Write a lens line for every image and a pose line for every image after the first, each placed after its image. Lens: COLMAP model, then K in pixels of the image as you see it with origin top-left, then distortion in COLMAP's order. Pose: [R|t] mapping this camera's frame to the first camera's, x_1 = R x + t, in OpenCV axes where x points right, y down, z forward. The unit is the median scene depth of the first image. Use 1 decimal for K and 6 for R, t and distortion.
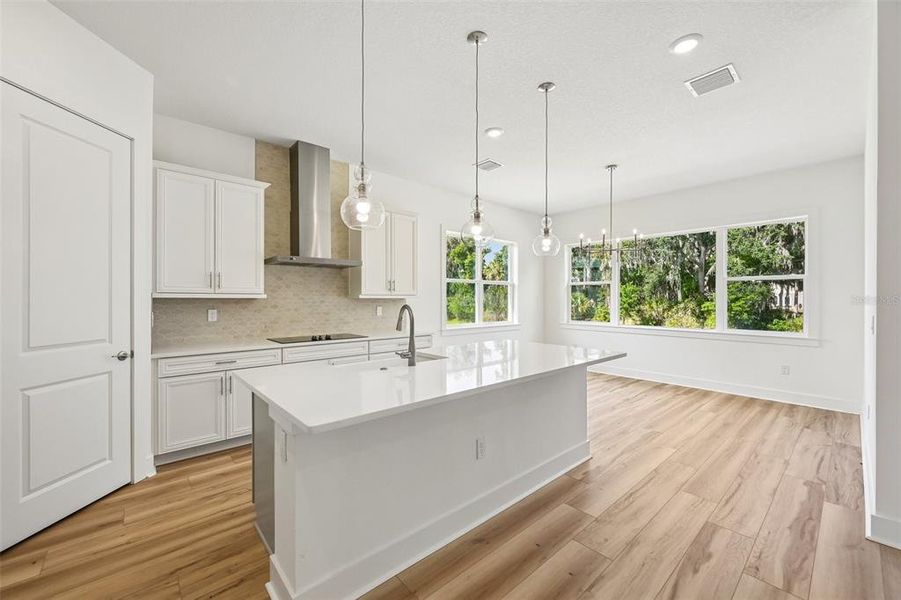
lens RADIAL K [[356.4, 0, 451.0], [0, 356.4, 299.2], [0, 0, 1]] dist [-0.001294, 0.000683]
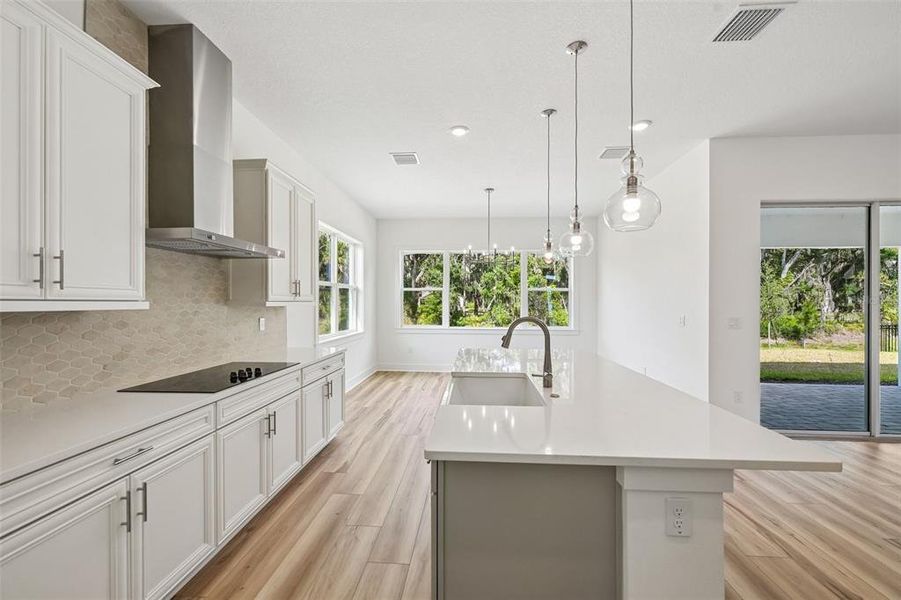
lens RADIAL K [[356.4, 0, 450.7], [0, 356.4, 301.8], [0, 0, 1]] dist [-0.001294, 0.000683]
pose [[0.714481, 0.000220, 0.699655, -0.470231], [-0.000067, 1.000000, -0.000246, -0.011347], [-0.699655, 0.000129, 0.714481, 0.286095]]
